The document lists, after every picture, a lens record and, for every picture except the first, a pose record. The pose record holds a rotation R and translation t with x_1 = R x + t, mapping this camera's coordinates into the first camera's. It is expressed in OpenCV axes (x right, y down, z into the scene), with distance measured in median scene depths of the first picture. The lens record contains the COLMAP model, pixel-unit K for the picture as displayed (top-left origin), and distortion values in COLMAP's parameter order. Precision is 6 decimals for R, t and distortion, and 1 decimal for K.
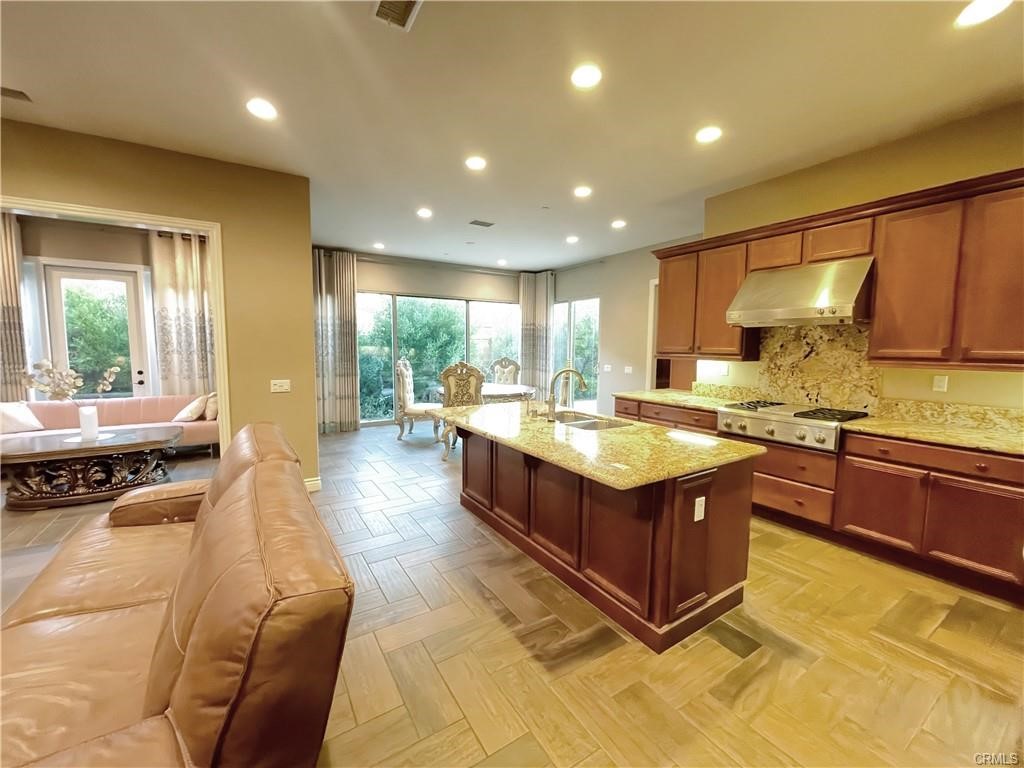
lens RADIAL K [[412.3, 0, 512.1], [0, 412.3, 381.1], [0, 0, 1]] dist [-0.003596, 0.000147]
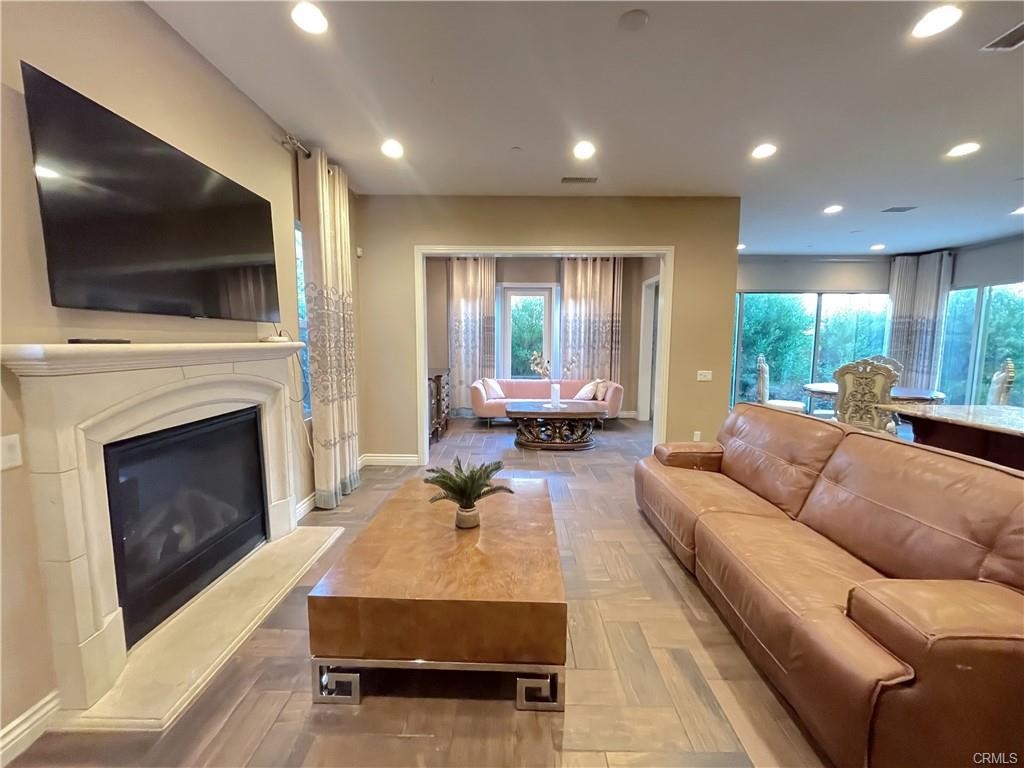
lens RADIAL K [[412.3, 0, 512.1], [0, 412.3, 381.1], [0, 0, 1]] dist [-0.003596, 0.000147]
pose [[0.840933, 0.050974, -0.538733, -0.323236], [-0.046107, 0.998683, 0.022524, 0.022007], [0.539172, 0.005898, 0.842175, -0.264438]]
